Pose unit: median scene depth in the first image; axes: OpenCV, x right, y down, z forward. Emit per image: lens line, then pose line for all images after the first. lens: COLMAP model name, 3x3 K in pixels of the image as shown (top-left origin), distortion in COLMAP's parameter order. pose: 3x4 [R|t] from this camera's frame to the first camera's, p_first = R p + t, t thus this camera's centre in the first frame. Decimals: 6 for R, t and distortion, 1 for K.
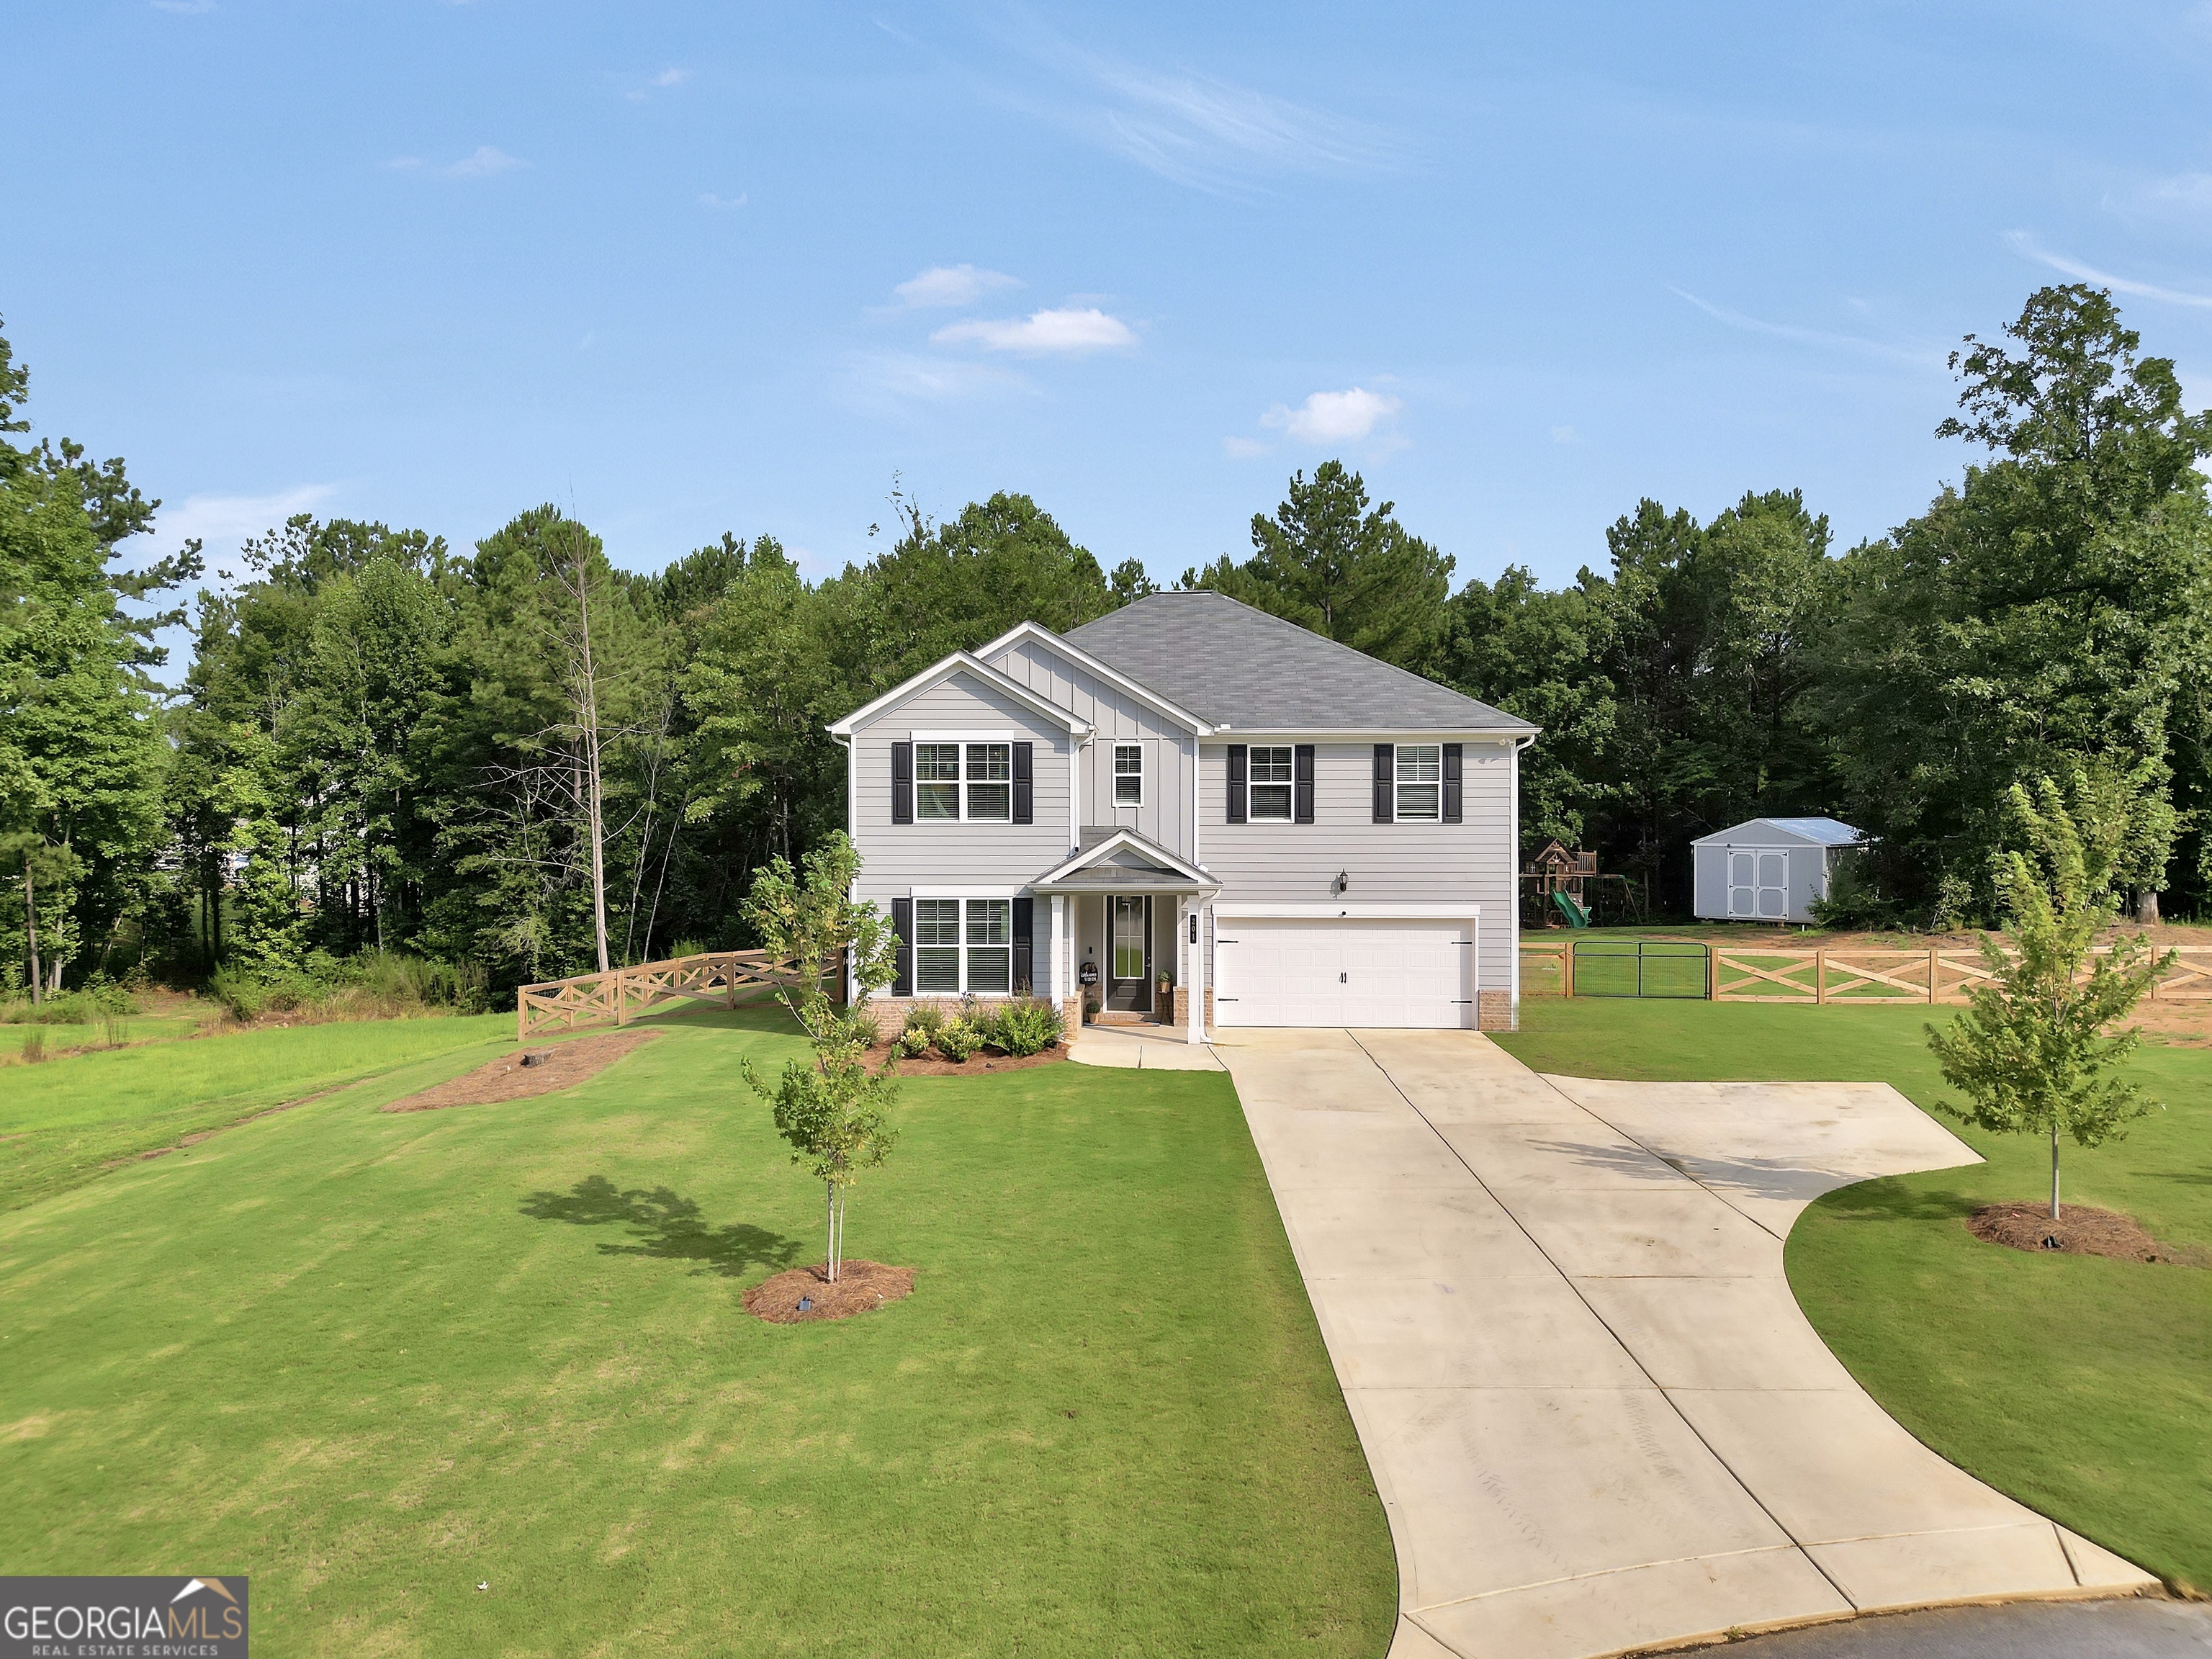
lens RADIAL K [[1565.9, 0, 1094.9], [0, 1565.9, 798.3], [0, 0, 1]] dist [0.071038, -0.072816]
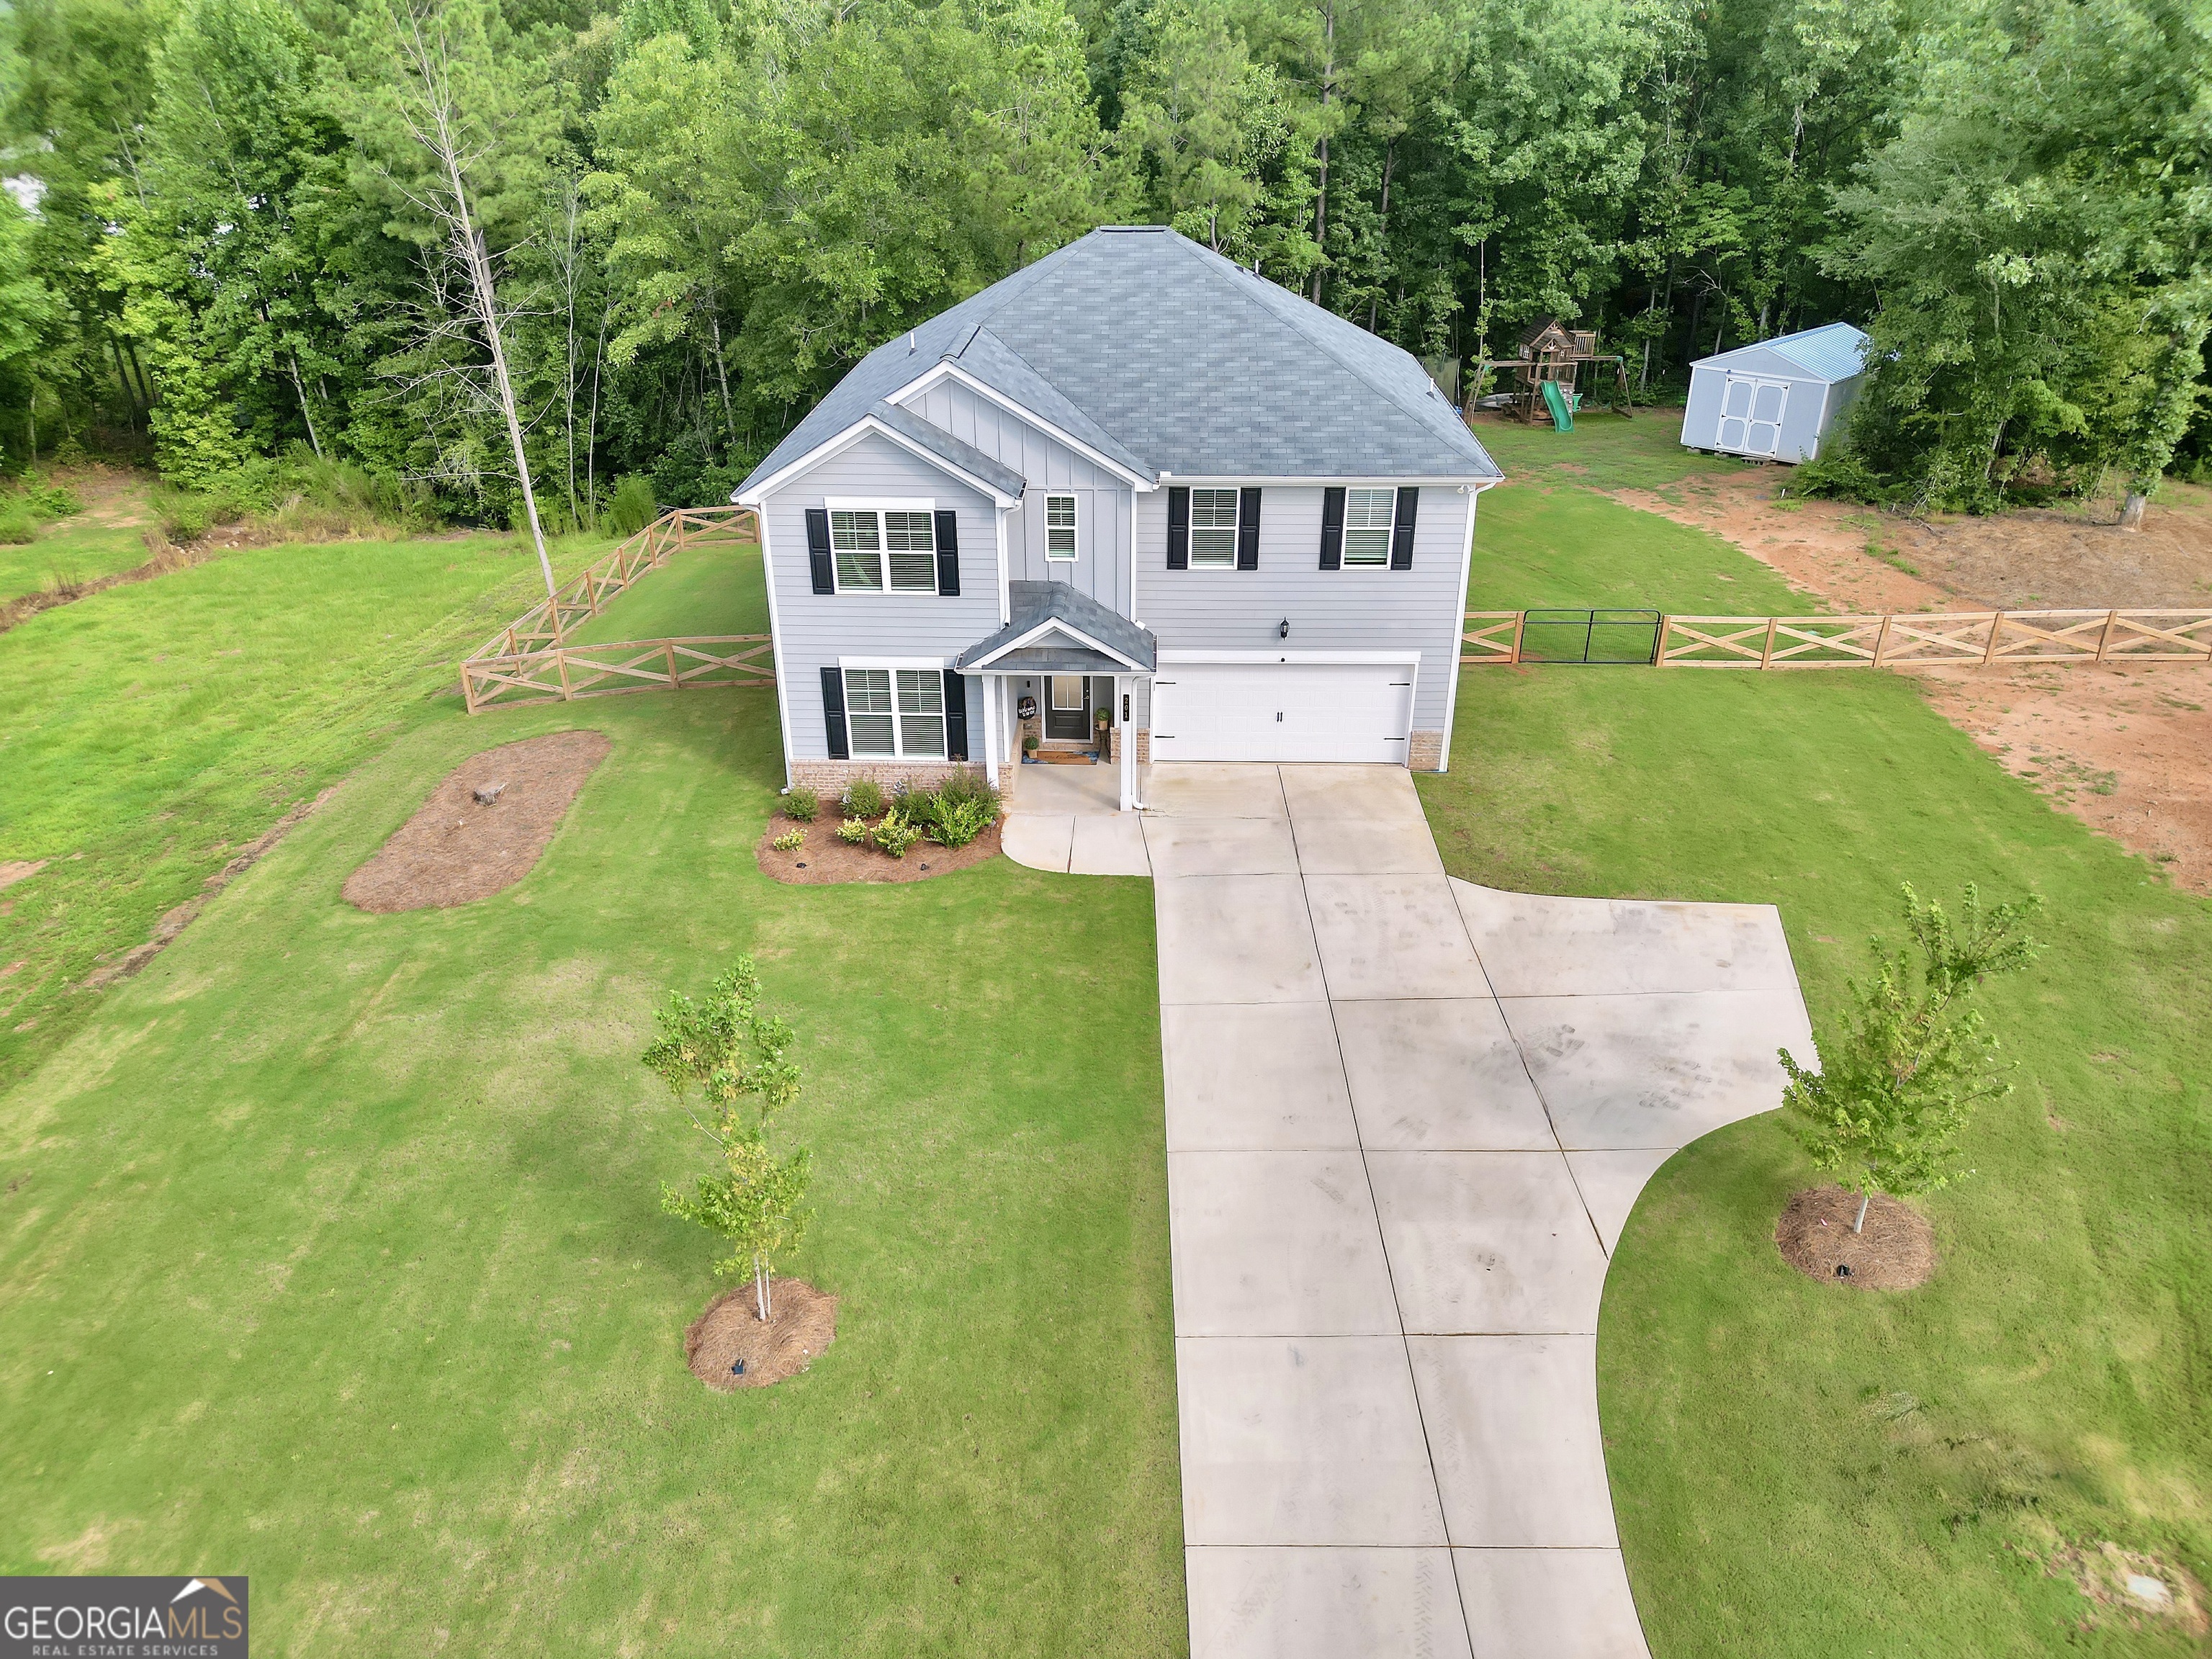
lens RADIAL K [[1565.6, 0, 1094.8], [0, 1565.6, 825.4], [0, 0, 1]] dist [0.068504, -0.070885]
pose [[0.999979, -0.005828, 0.002986, 0.037417], [0.003862, 0.893125, 0.449793, -0.277992], [-0.005288, -0.449771, 0.893128, 0.076554]]
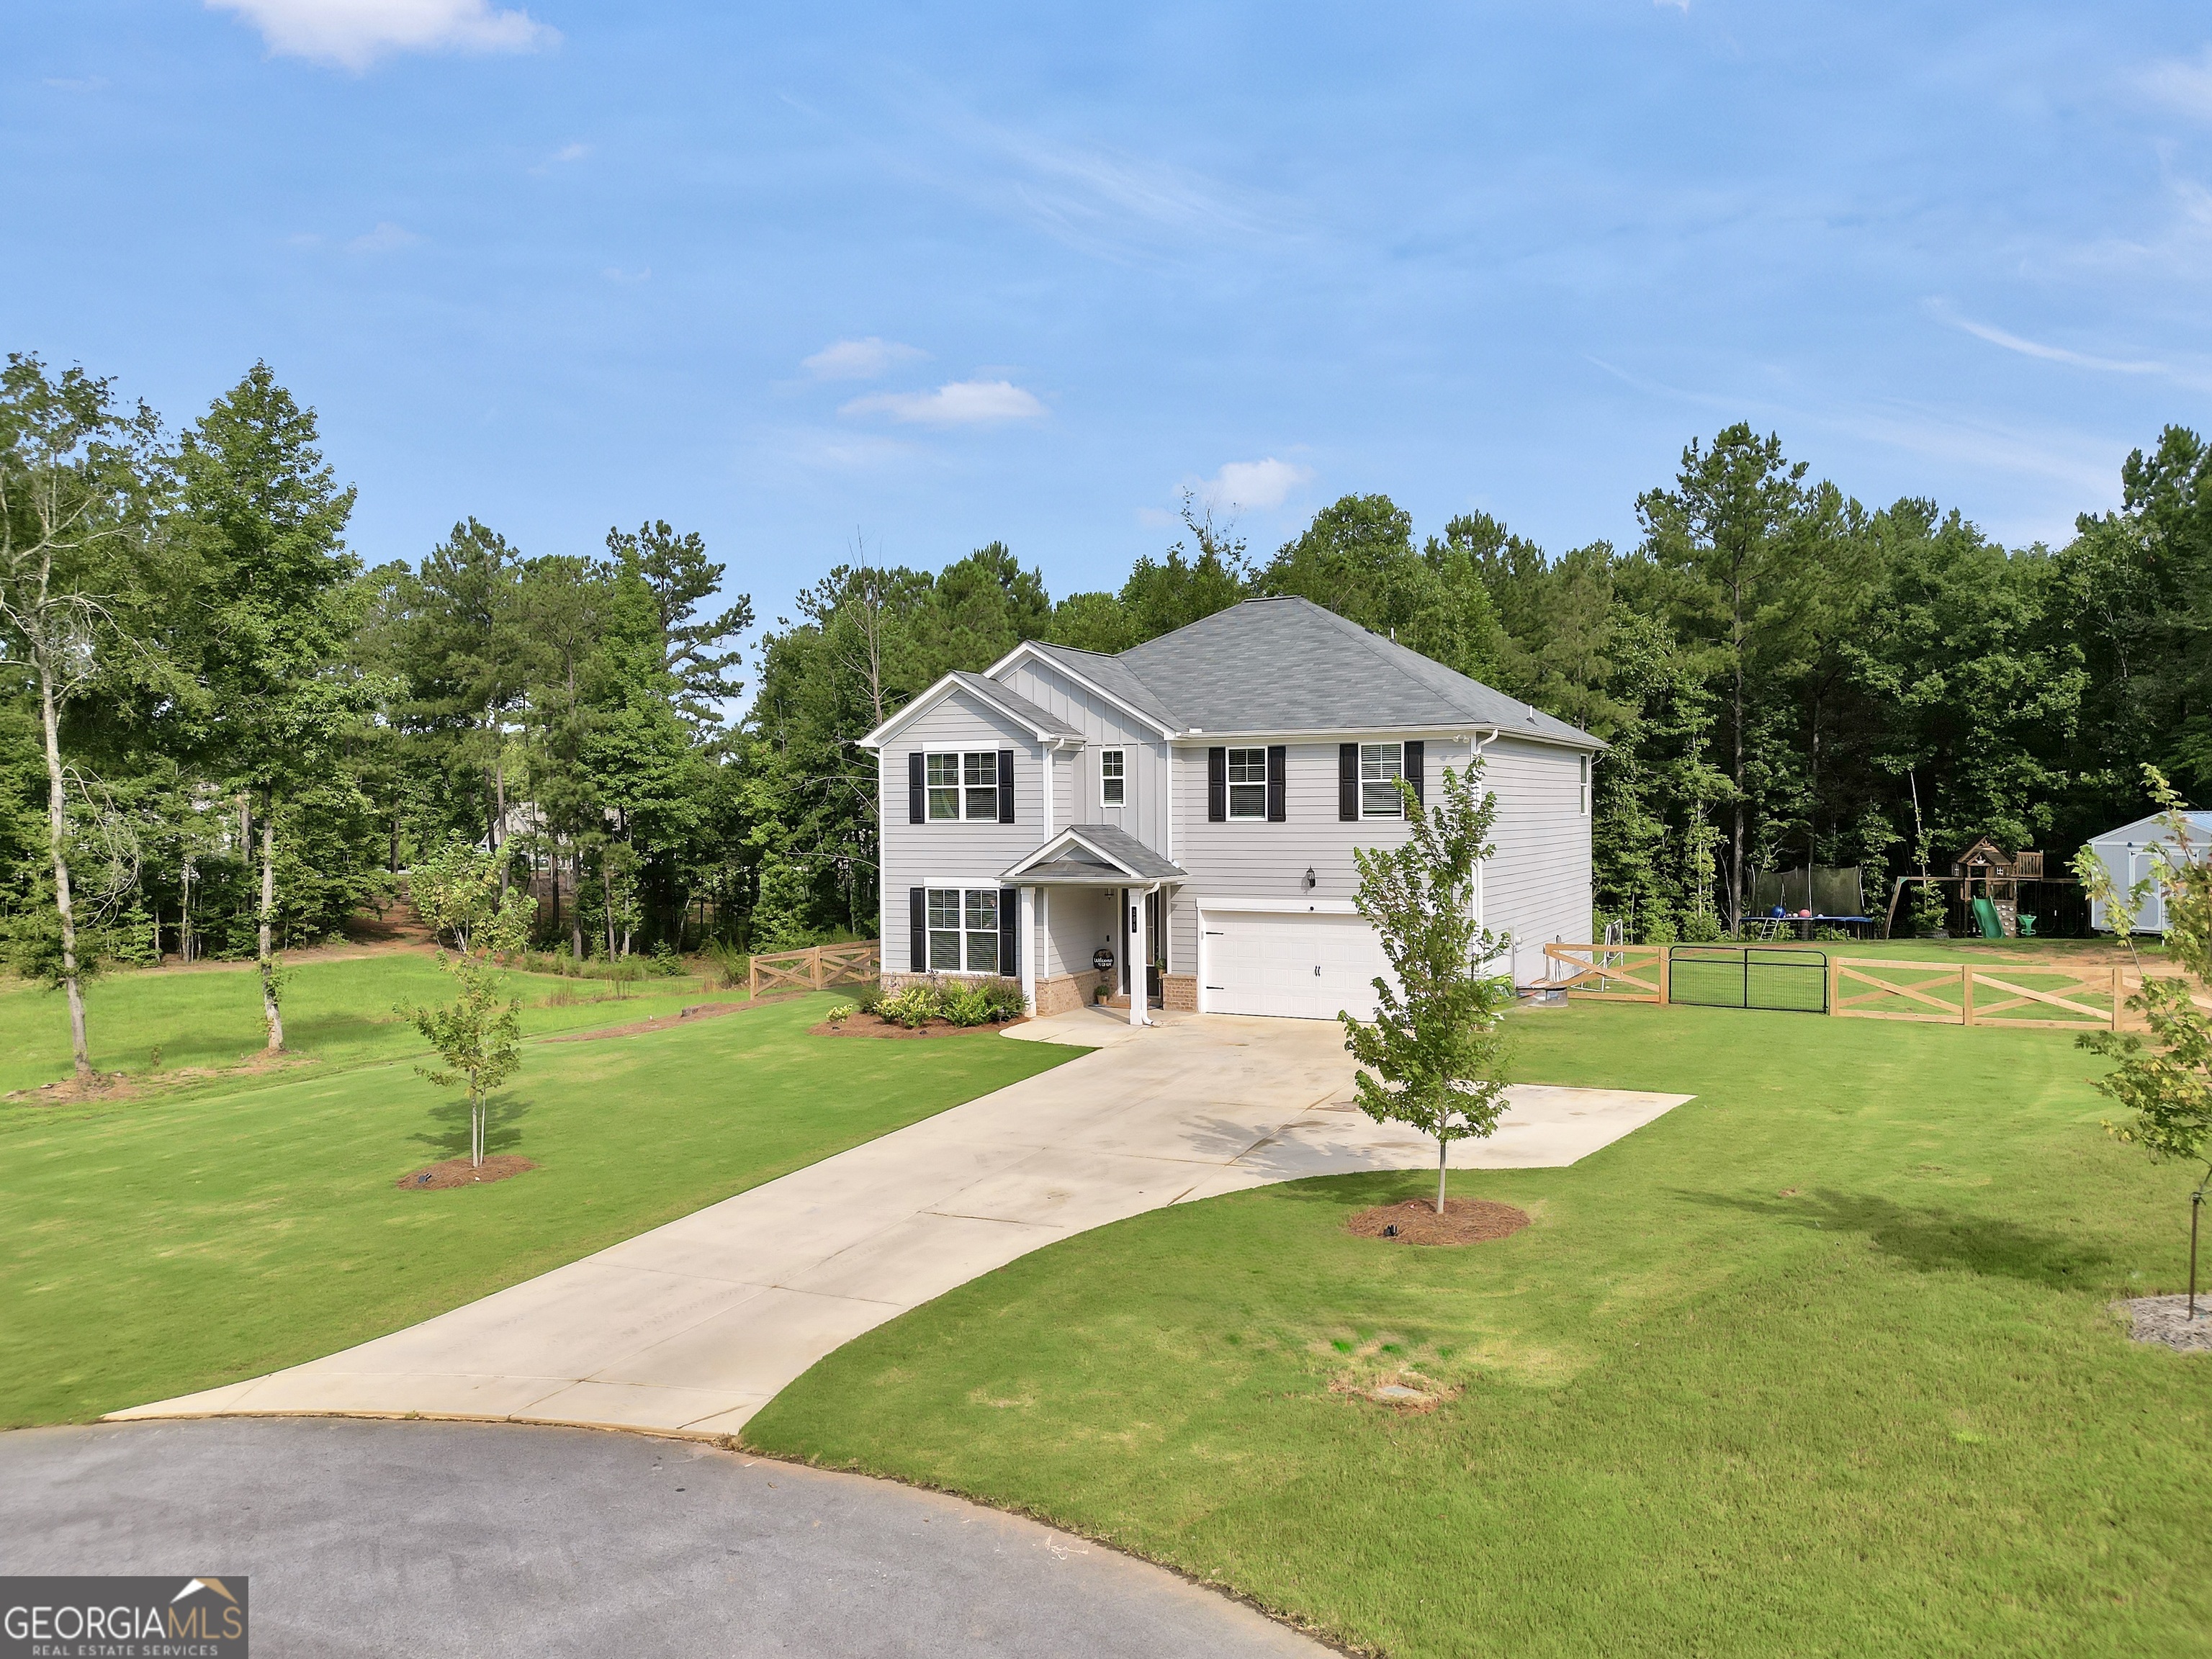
lens RADIAL K [[1565.6, 0, 1094.8], [0, 1565.6, 825.4], [0, 0, 1]] dist [0.068504, -0.070885]
pose [[0.907959, -0.003716, -0.419041, 0.463615], [0.011306, 0.999814, 0.015632, 0.000981], [0.418905, -0.018931, 0.907833, 0.005376]]
